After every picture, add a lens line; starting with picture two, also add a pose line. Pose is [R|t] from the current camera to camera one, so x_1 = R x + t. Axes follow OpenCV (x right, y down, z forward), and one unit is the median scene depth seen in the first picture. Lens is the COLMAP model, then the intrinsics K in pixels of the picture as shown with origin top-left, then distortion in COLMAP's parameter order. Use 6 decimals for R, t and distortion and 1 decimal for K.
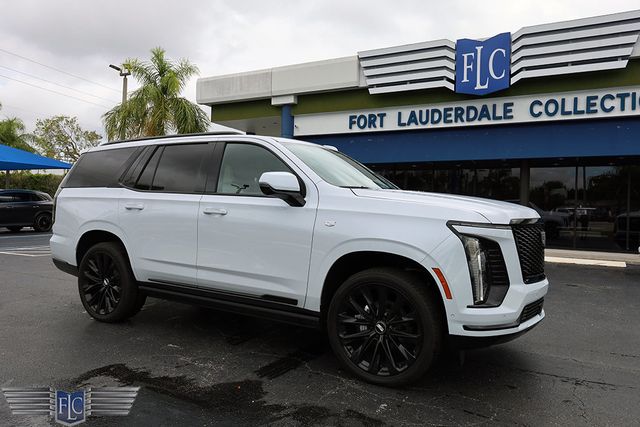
lens RADIAL K [[484.0, 0, 311.0], [0, 484.0, 206.8], [0, 0, 1]] dist [0.006372, 0.003894]
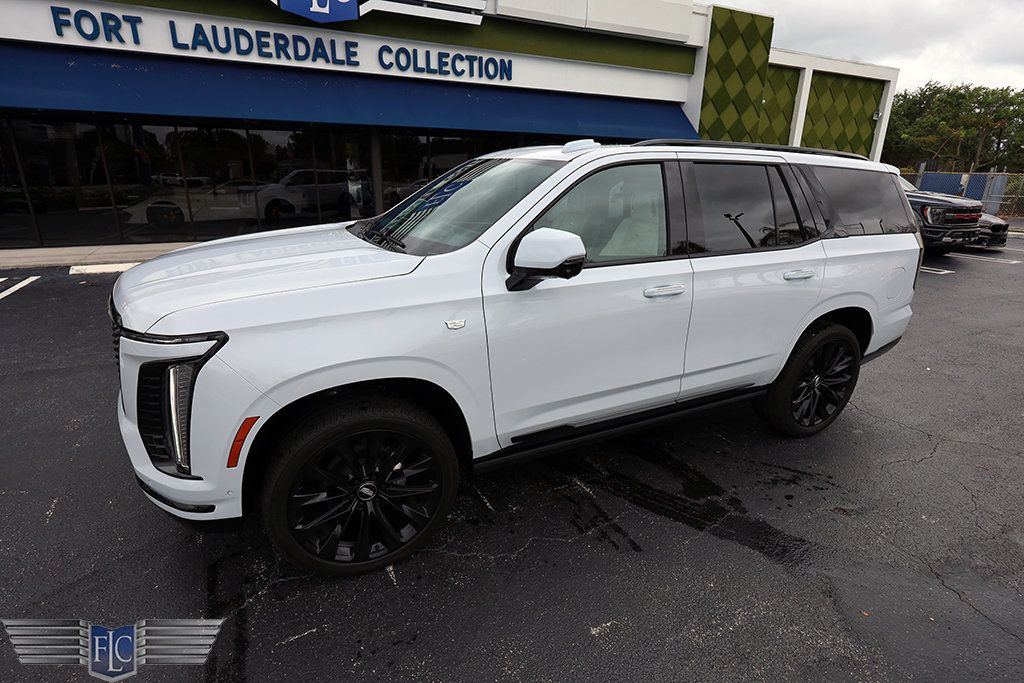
lens RADIAL K [[525.0, 0, 515.3], [0, 525.0, 339.1], [0, 0, 1]] dist [0.009921, -0.002671]
pose [[0.556882, -0.269856, 0.785532, -0.210470], [-0.000490, 0.945643, 0.325206, -0.044408], [-0.830591, -0.181486, 0.526480, 0.275191]]
